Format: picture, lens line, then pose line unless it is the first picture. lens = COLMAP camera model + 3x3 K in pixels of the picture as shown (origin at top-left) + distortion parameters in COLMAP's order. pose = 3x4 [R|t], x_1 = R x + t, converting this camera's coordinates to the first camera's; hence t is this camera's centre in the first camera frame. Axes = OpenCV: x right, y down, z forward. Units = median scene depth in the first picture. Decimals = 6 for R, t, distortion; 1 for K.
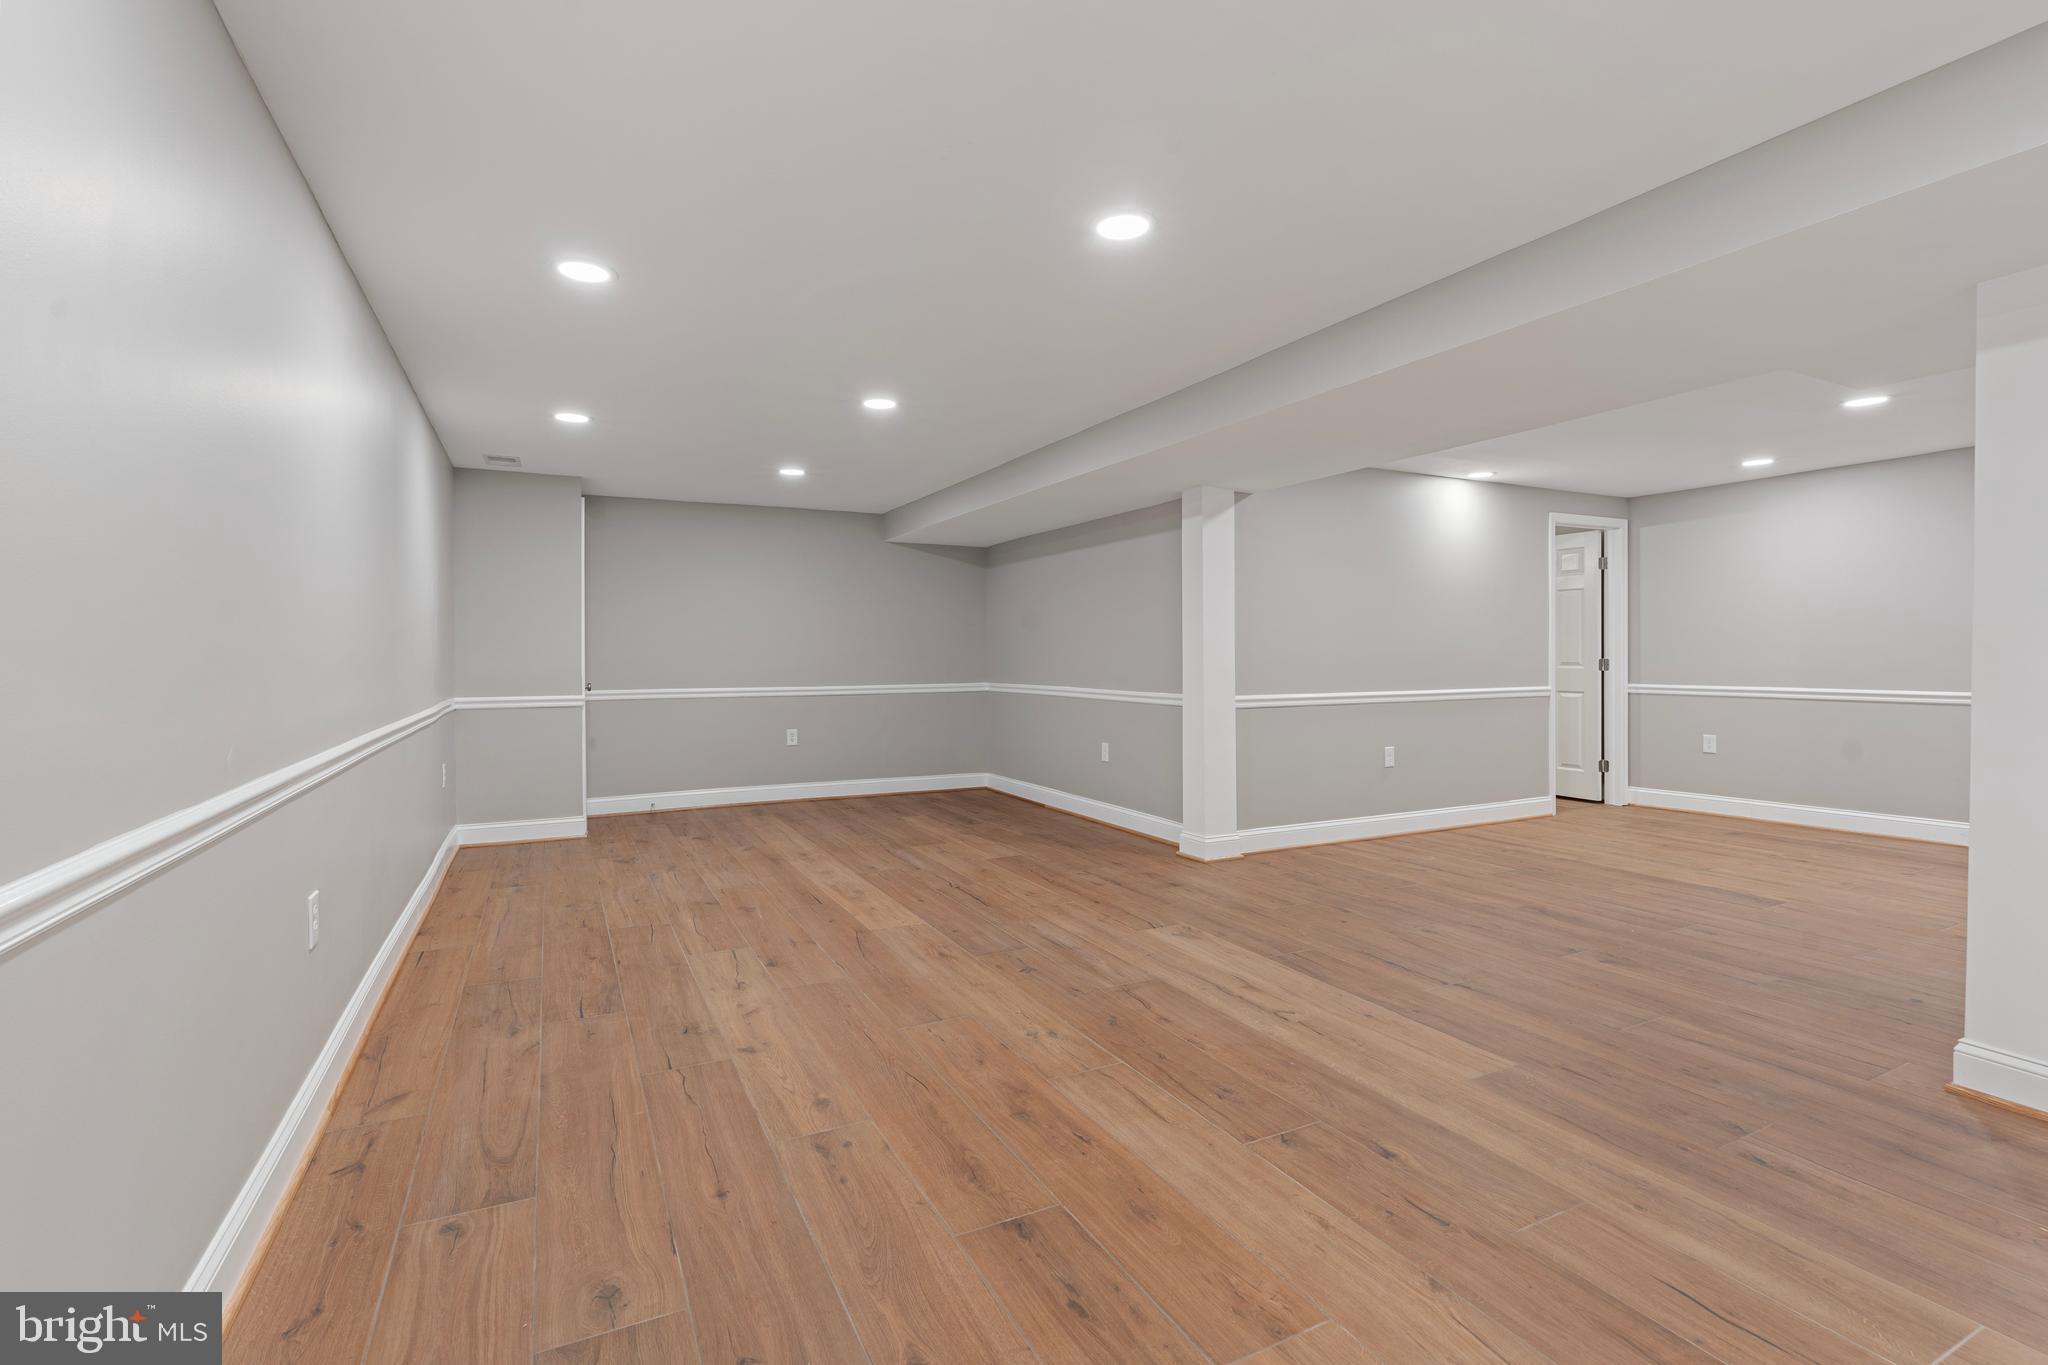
lens RADIAL K [[933.1, 0, 1012.3], [0, 933.1, 638.4], [0, 0, 1]] dist [-0.000358, 0.000171]
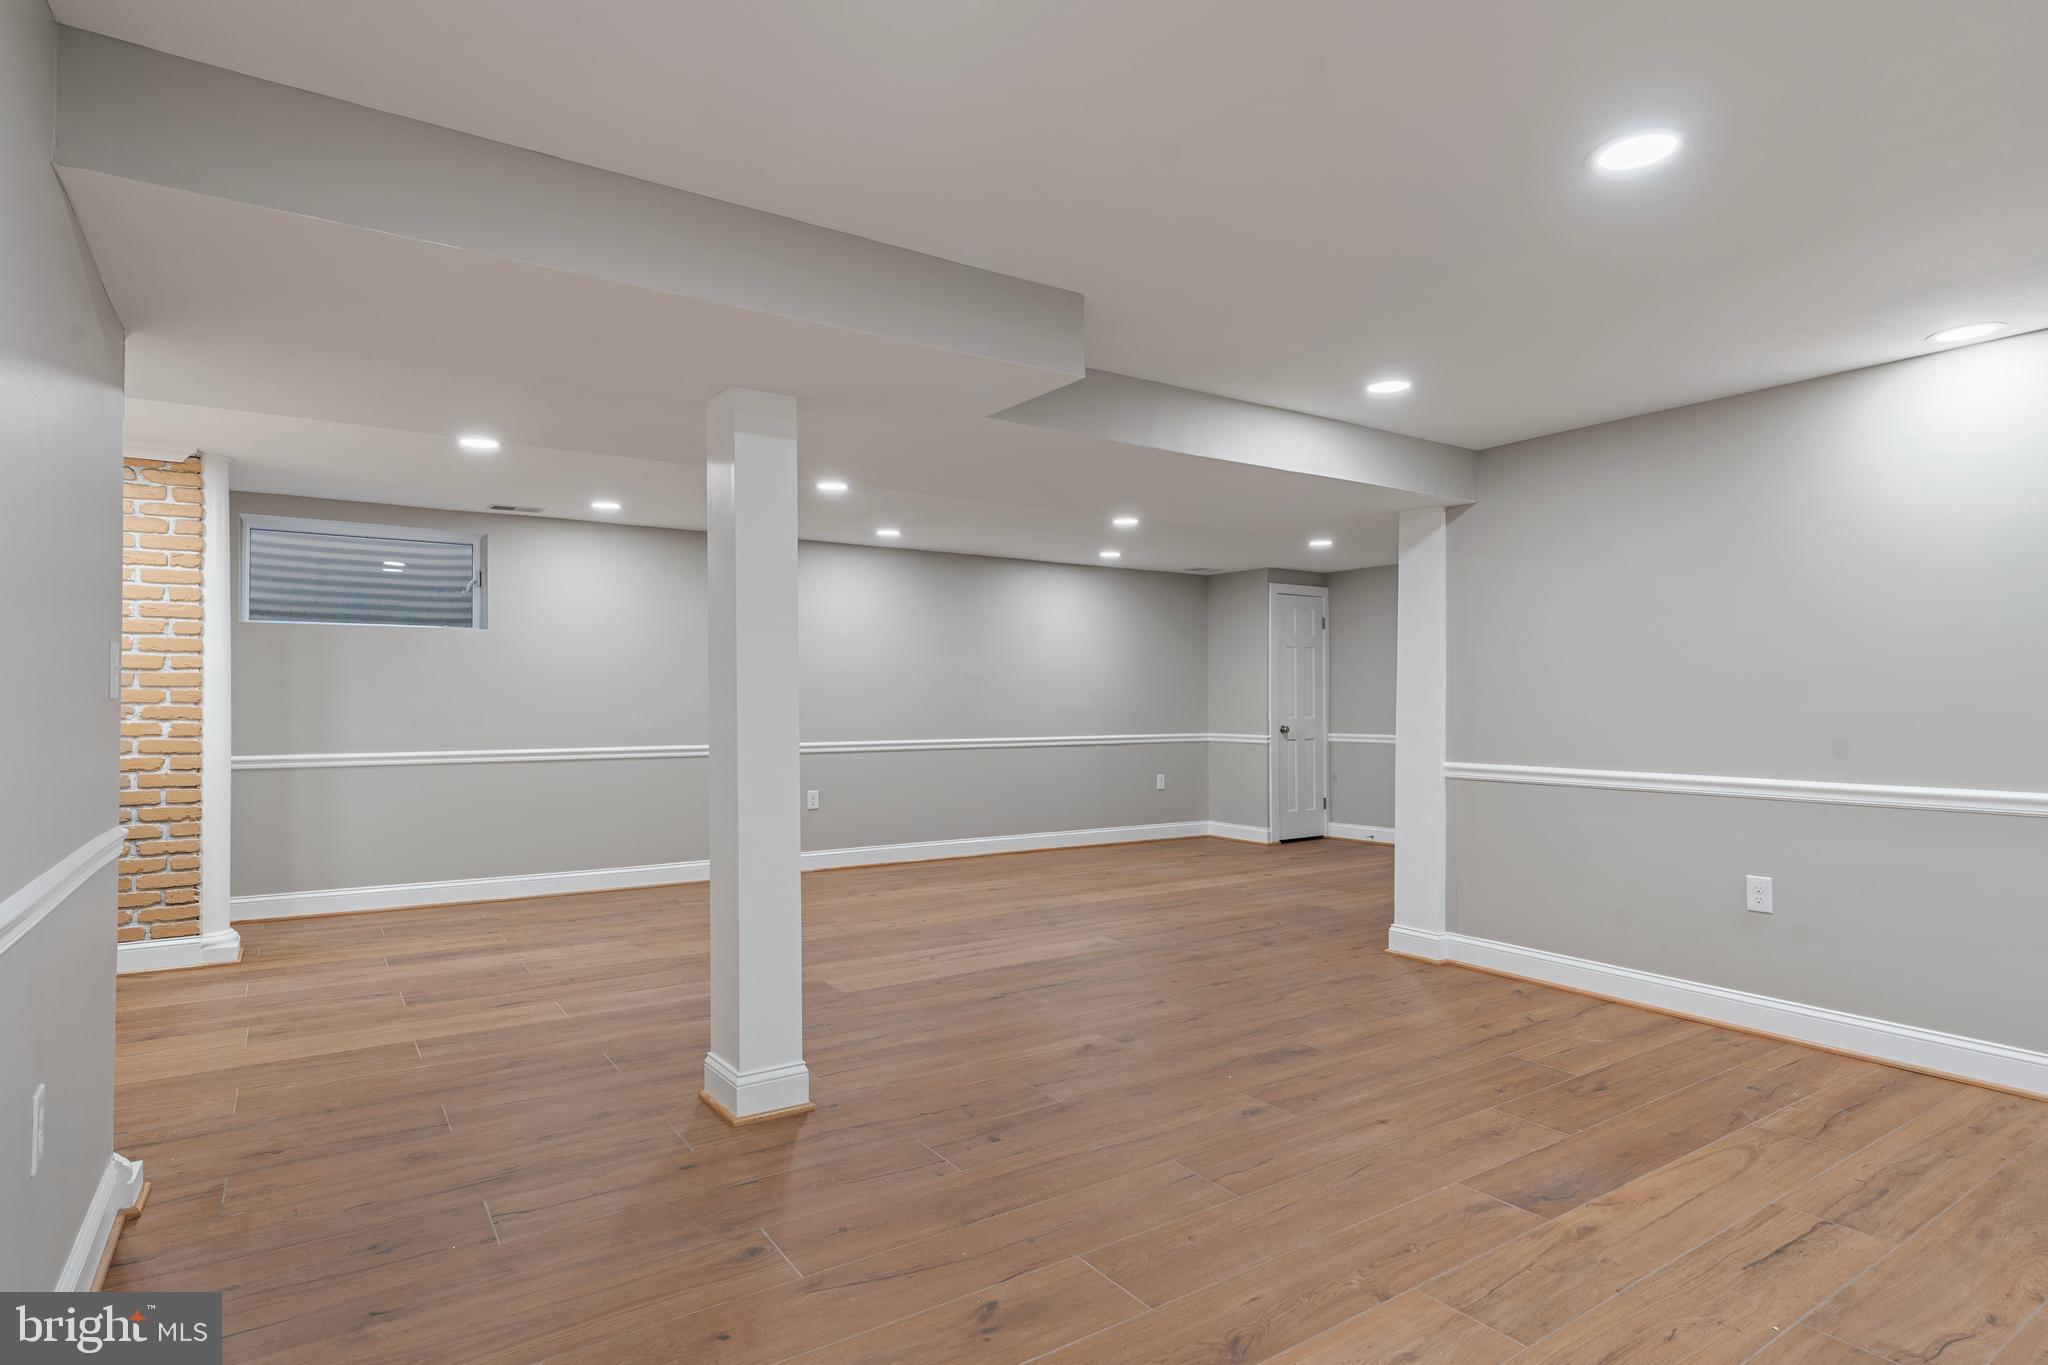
lens RADIAL K [[1079.2, 0, 1024.0], [0, 1079.2, 682.5], [0, 0, 1]] dist [-0.019130, 0.000959]
pose [[0.133669, -0.010465, -0.990971, 1.653140], [0.018587, 0.999795, -0.008051, -0.010860], [0.990852, -0.017343, 0.133836, 0.772795]]
